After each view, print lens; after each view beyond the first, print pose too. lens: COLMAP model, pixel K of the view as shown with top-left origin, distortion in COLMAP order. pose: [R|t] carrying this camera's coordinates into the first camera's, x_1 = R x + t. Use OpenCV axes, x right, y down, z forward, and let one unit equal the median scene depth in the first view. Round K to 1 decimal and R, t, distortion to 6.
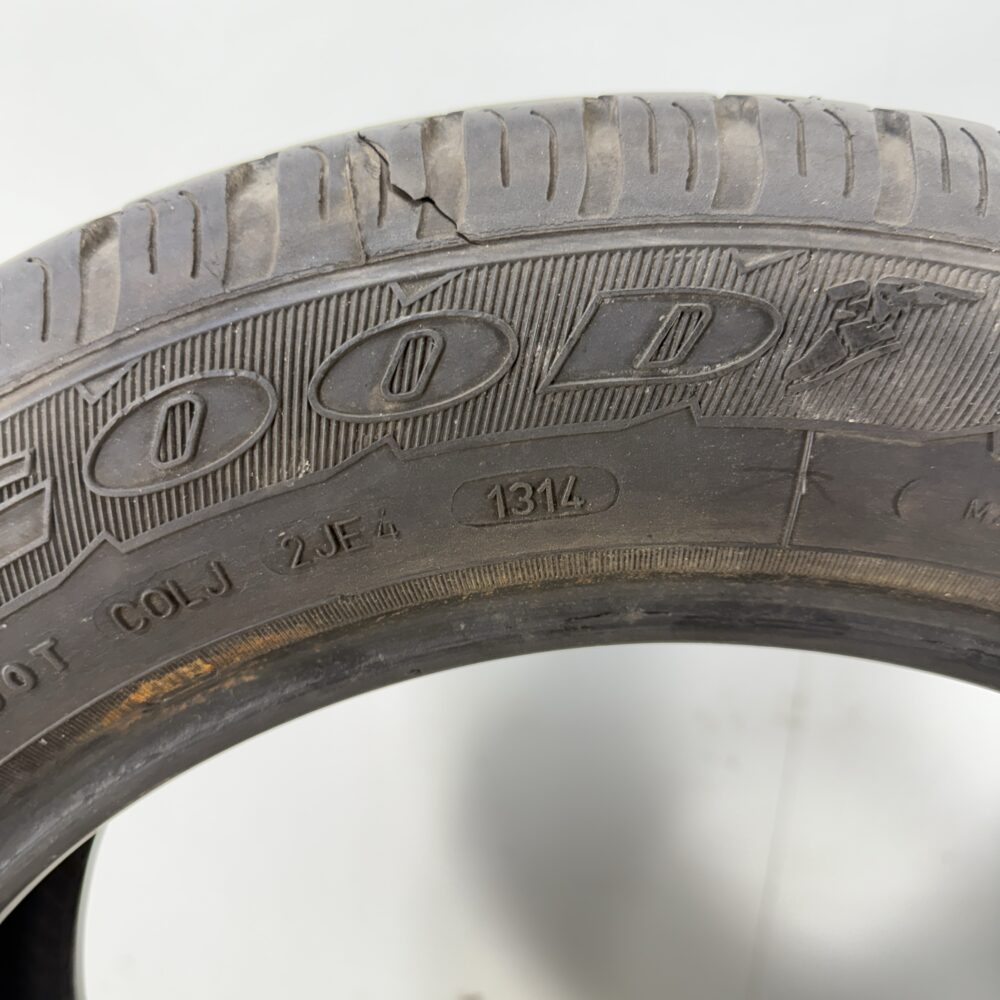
lens RADIAL K [[989.4, 0, 529.1], [0, 989.4, 522.7], [0, 0, 1]] dist [0.211742, -0.641009]
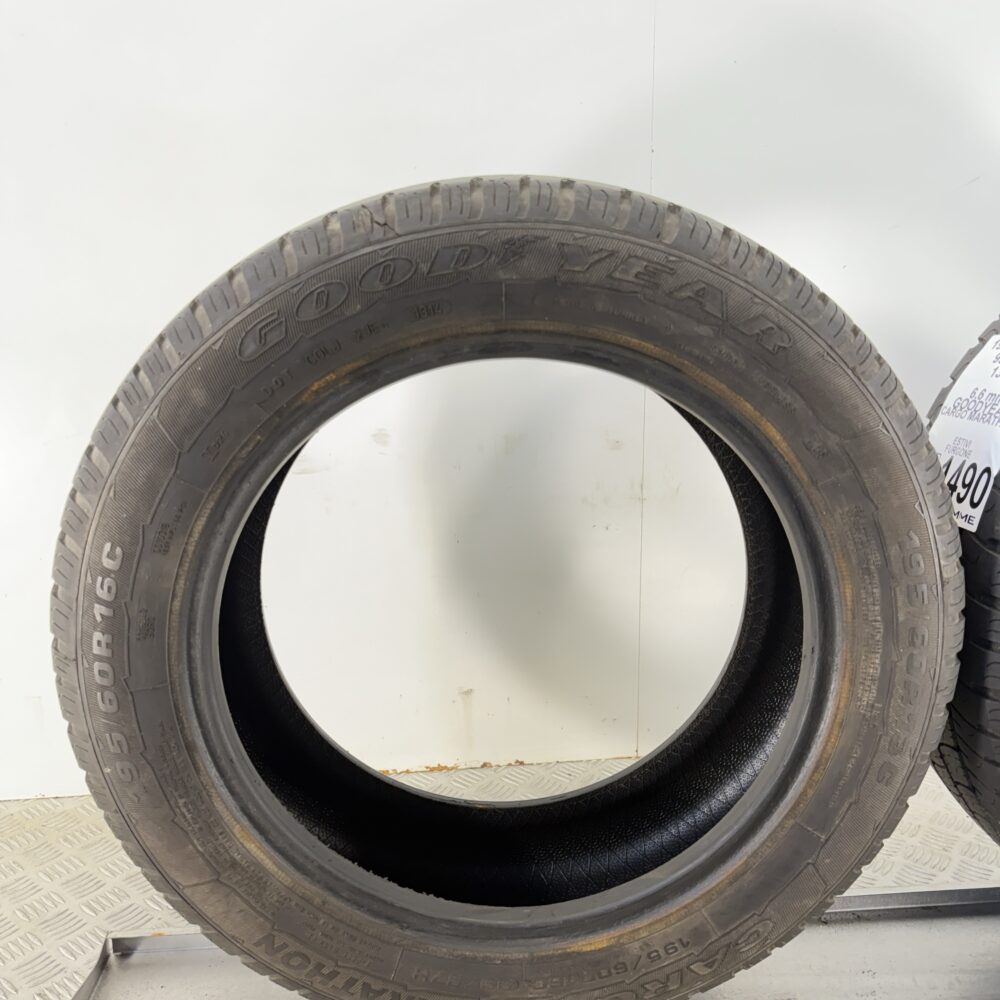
lens RADIAL K [[989.4, 0, 529.1], [0, 989.4, 522.7], [0, 0, 1]] dist [0.211742, -0.641009]
pose [[0.994689, -0.102775, 0.005501, 0.257397], [0.102407, 0.993638, 0.046865, 0.567765], [-0.010283, -0.046052, 0.998886, -2.425772]]
